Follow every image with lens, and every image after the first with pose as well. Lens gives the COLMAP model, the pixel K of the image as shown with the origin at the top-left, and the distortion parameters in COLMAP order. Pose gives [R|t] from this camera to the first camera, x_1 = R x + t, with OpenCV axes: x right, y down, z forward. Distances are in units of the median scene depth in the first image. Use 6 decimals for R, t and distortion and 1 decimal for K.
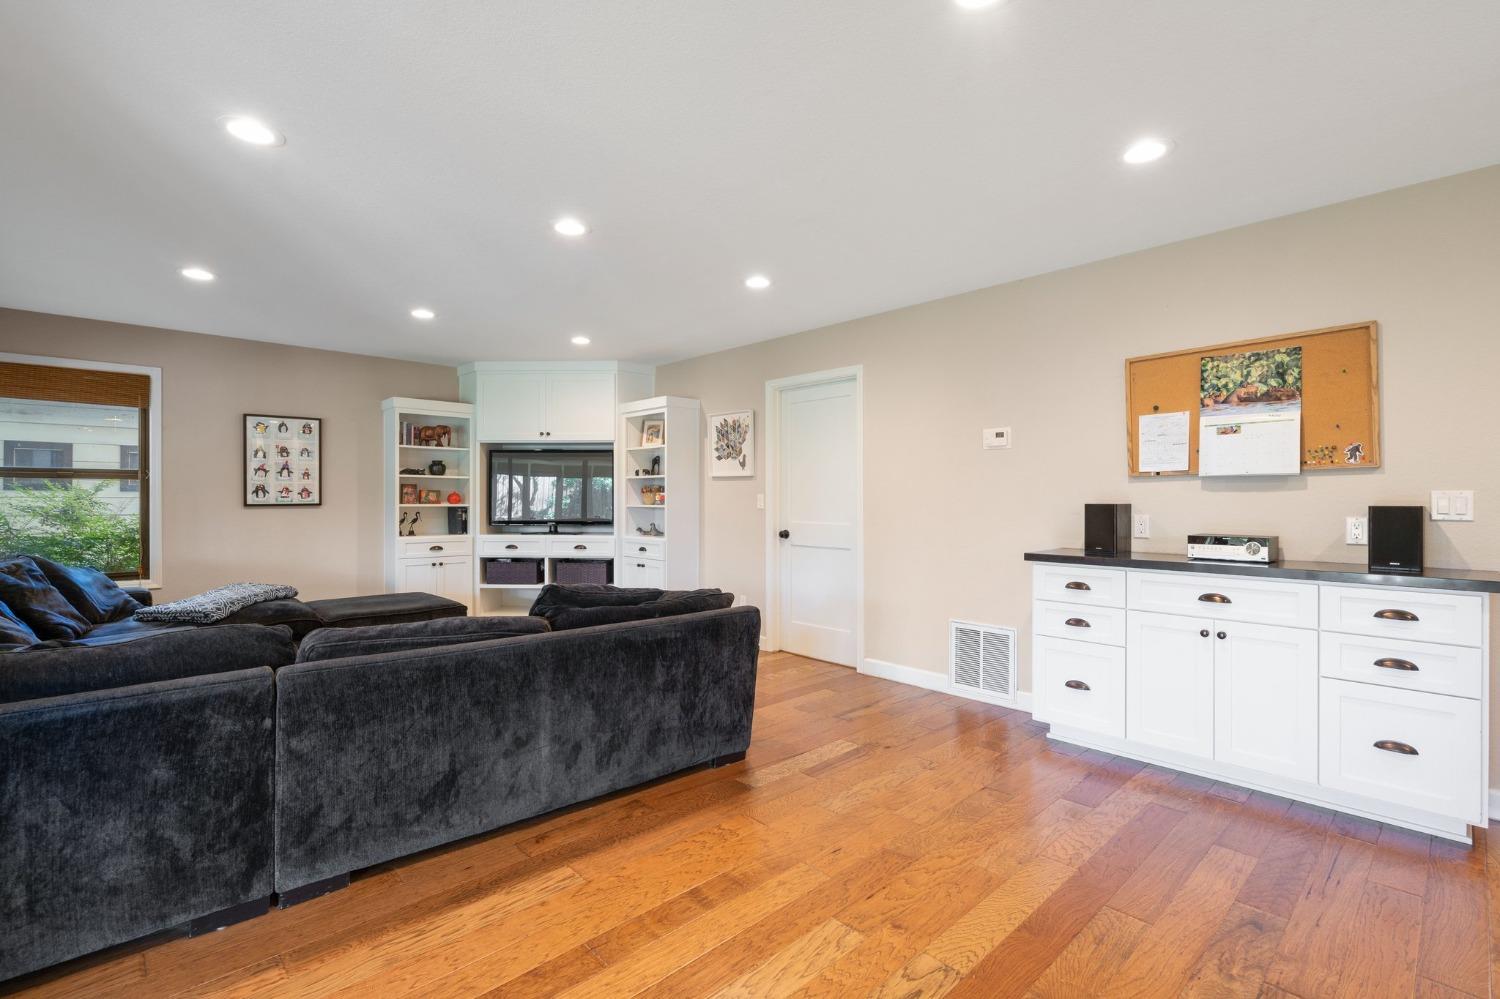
lens RADIAL K [[682.6, 0, 749.8], [0, 682.6, 499.0], [0, 0, 1]] dist [-0.004168, 0.003541]
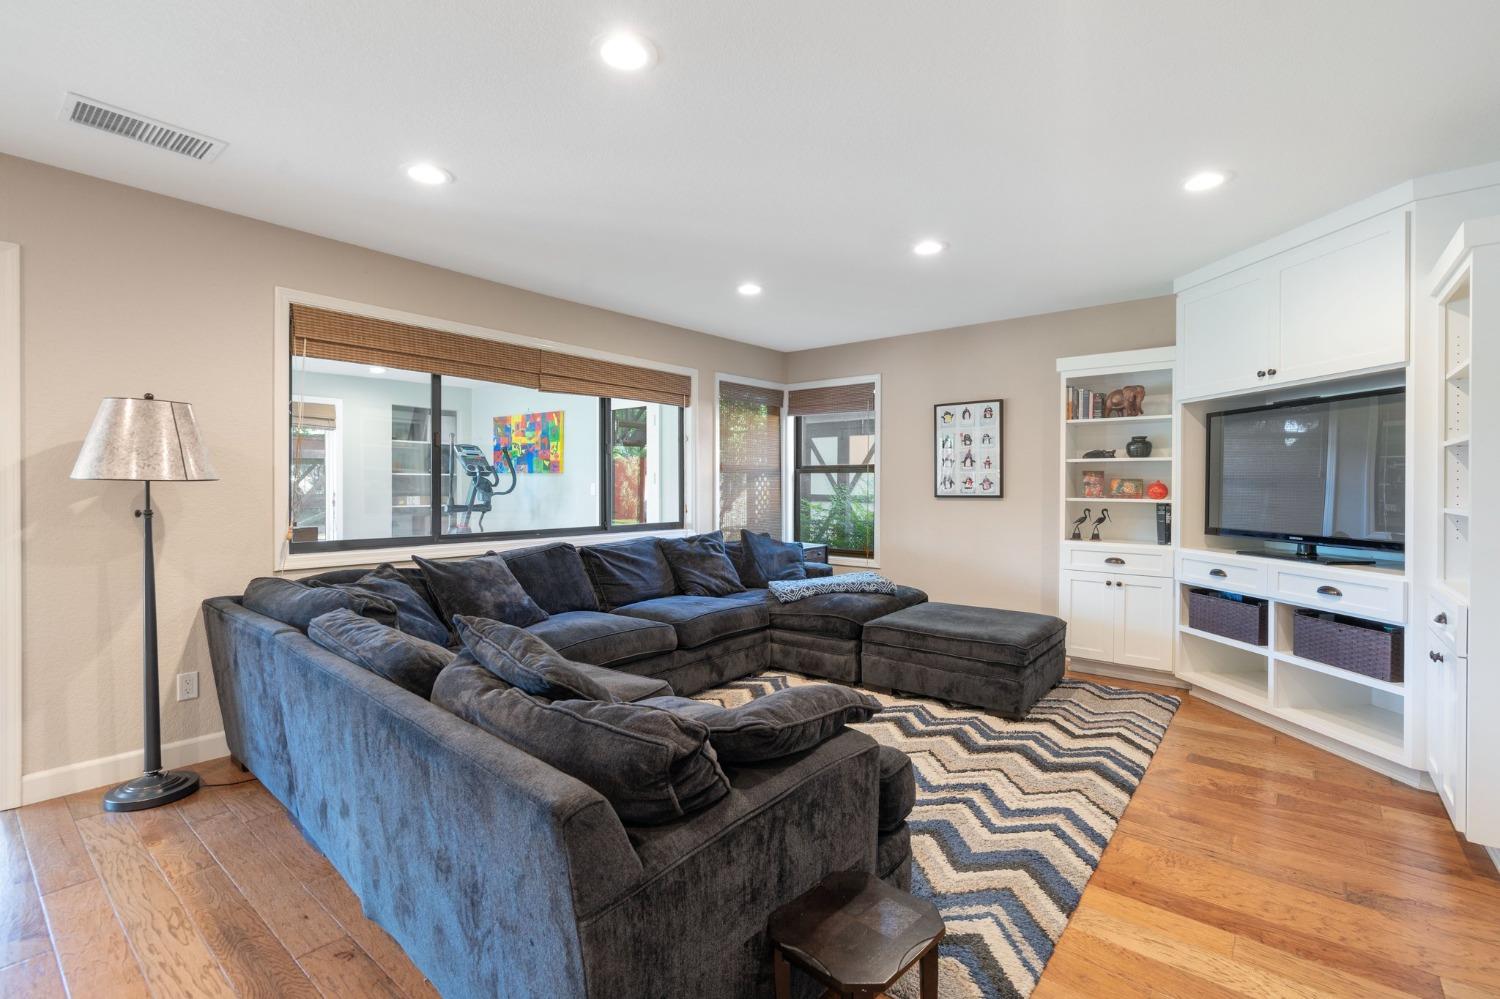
lens RADIAL K [[682.6, 0, 749.1], [0, 682.6, 492.5], [0, 0, 1]] dist [-0.004168, 0.003541]
pose [[0.131827, 0.011433, -0.991207, 0.192674], [-0.000649, 0.999934, 0.011447, -0.006781], [0.991272, -0.000866, 0.131826, 0.529217]]
